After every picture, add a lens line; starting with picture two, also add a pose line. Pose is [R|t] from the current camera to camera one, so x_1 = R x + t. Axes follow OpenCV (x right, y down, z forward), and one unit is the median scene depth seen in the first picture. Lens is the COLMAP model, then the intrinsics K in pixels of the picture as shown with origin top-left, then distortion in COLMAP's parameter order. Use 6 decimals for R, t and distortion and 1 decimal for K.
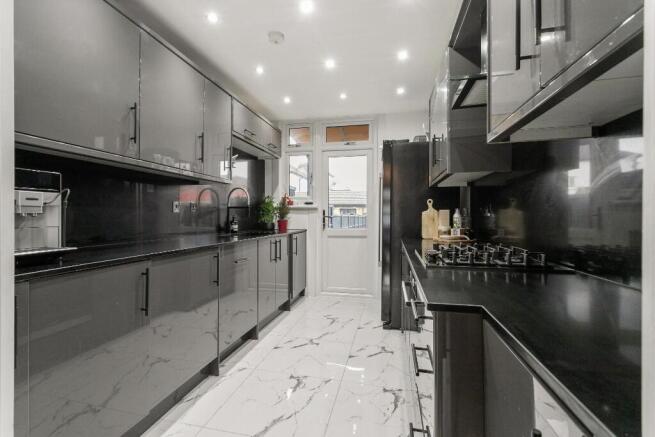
lens RADIAL K [[309.5, 0, 323.1], [0, 309.5, 215.0], [0, 0, 1]] dist [0.000135, 0.000013]
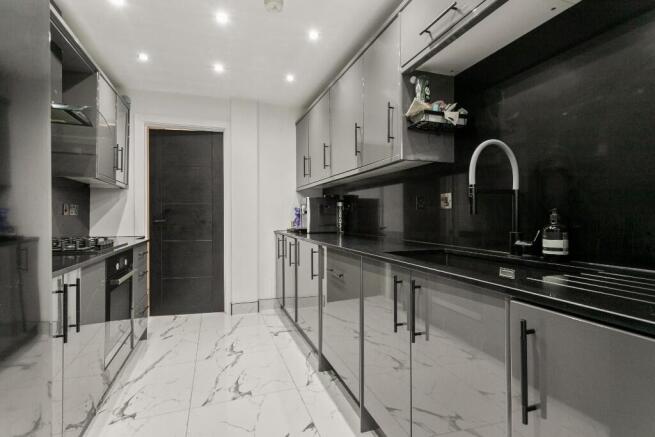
lens RADIAL K [[309.5, 0, 323.1], [0, 309.5, 215.0], [0, 0, 1]] dist [0.000135, 0.000013]
pose [[-0.847851, -0.000544, -0.530234, 0.198037], [0.001887, 0.999990, -0.004043, 0.006954], [0.530231, -0.004428, -0.847842, 1.908842]]
